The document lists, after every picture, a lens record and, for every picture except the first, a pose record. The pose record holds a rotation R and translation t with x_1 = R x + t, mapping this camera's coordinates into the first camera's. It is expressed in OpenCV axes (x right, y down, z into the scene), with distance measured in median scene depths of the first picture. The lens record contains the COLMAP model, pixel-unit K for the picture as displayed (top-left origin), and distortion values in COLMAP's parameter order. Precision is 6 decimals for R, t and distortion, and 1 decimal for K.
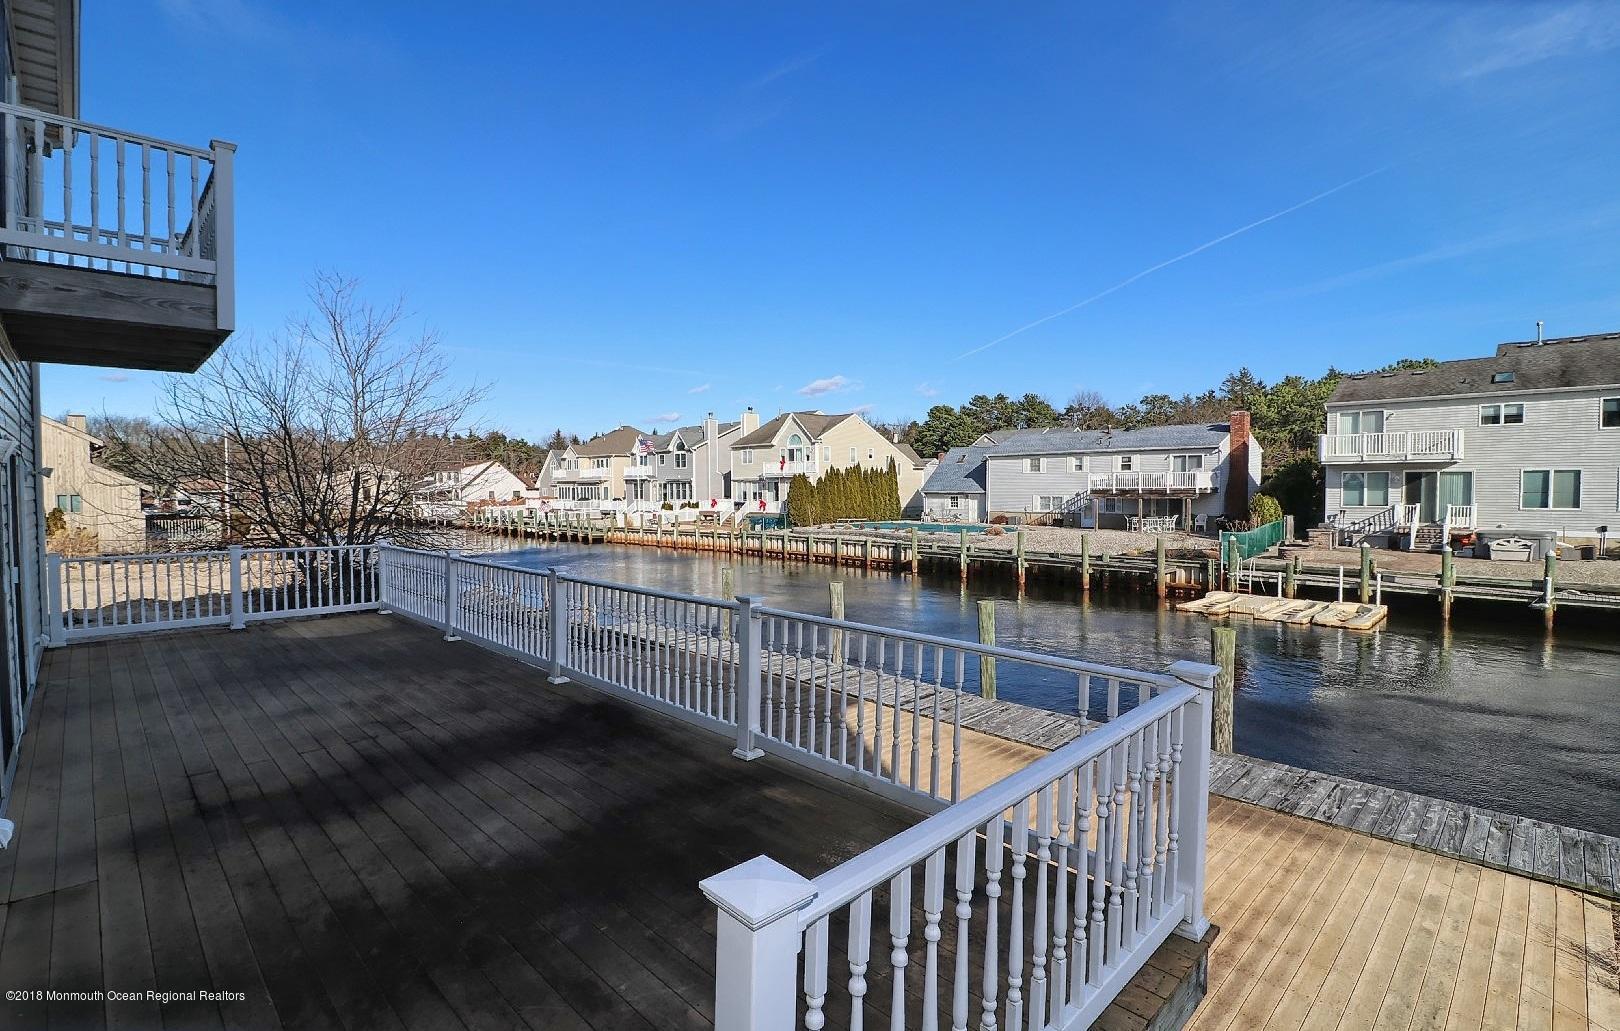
lens RADIAL K [[748.3, 0, 812.0], [0, 748.3, 520.8], [0, 0, 1]] dist [0.002158, -0.013561]
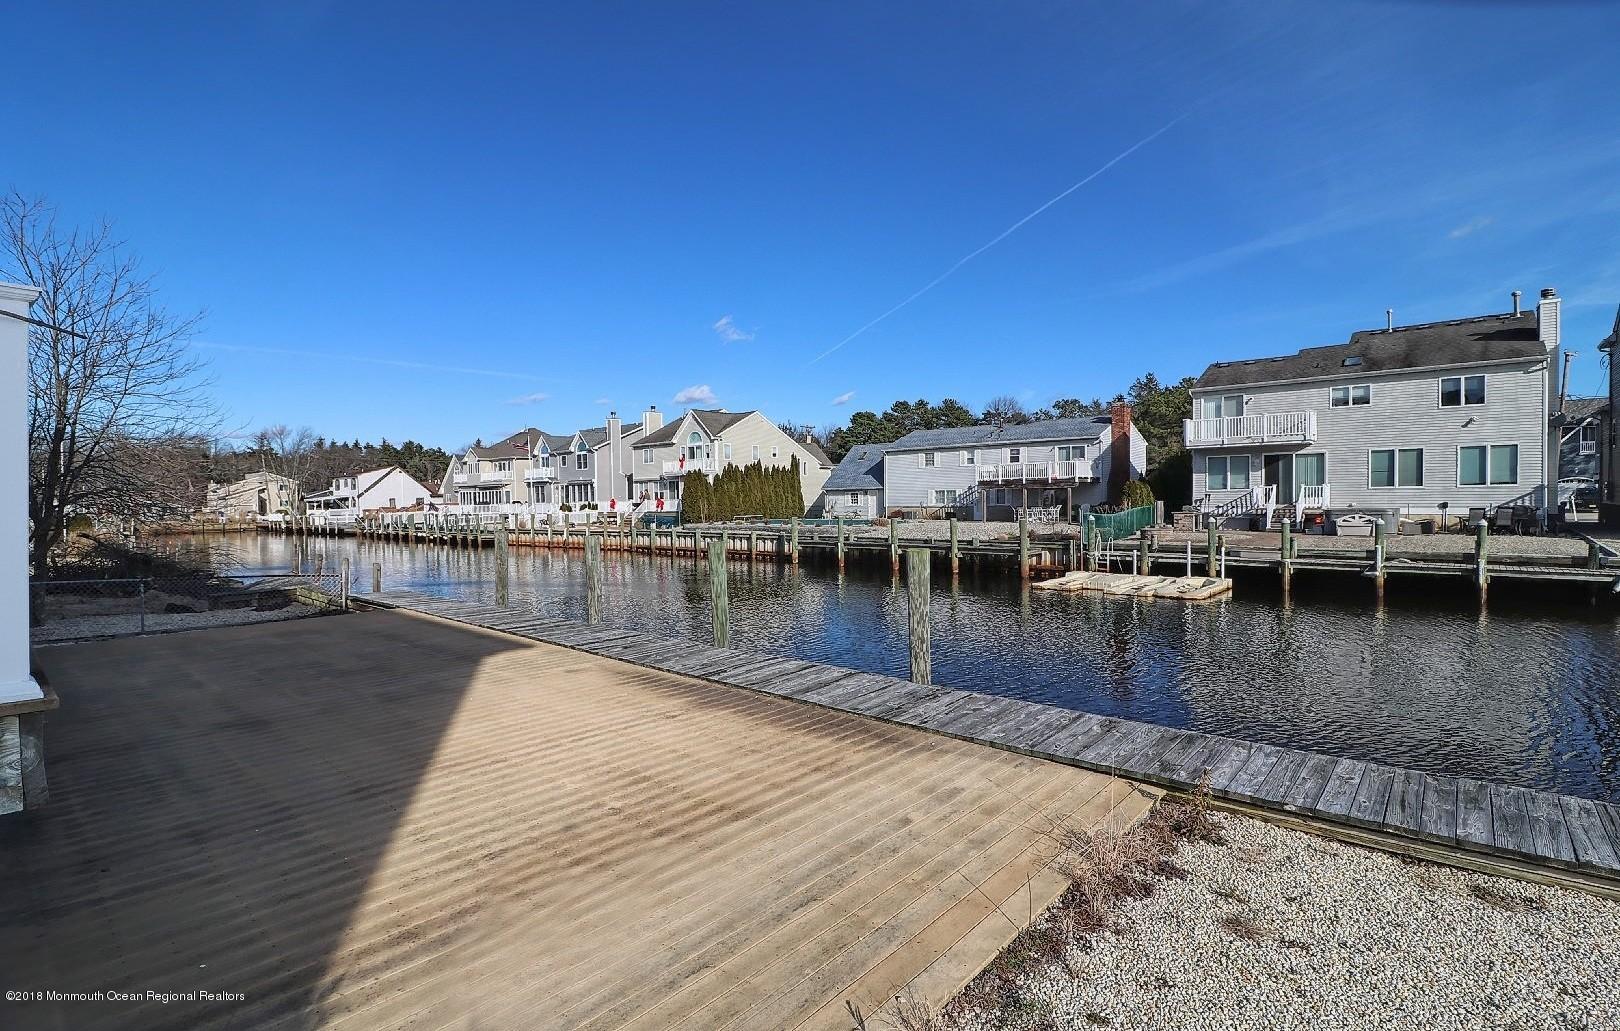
lens RADIAL K [[748.3, 0, 812.0], [0, 748.3, 520.8], [0, 0, 1]] dist [0.002158, -0.013561]
pose [[0.997164, -0.009834, 0.074612, 0.108497], [0.011197, 0.999778, -0.017864, 0.038458], [-0.074420, 0.018648, 0.997053, 0.028744]]
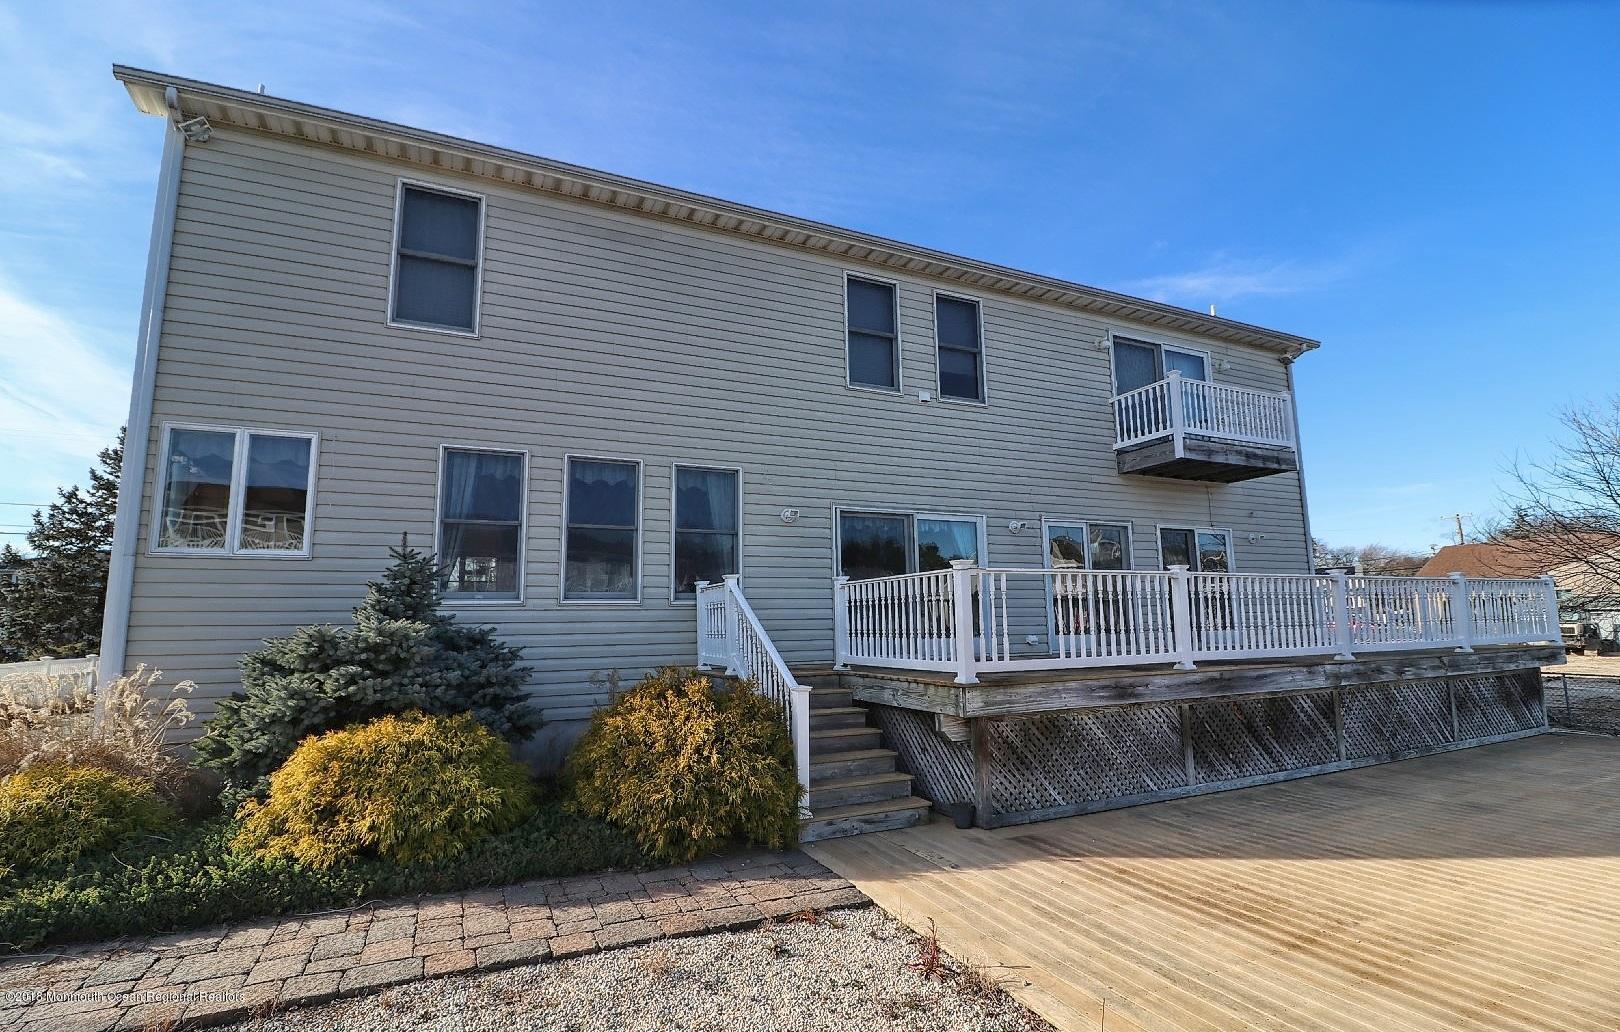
lens RADIAL K [[748.3, 0, 812.0], [0, 748.3, 521.3], [0, 0, 1]] dist [0.002158, -0.013561]
pose [[-0.337648, -0.120690, -0.933503, 0.246167], [-0.021057, 0.992466, -0.120696, 0.032767], [0.941037, -0.021096, -0.337645, 0.115570]]
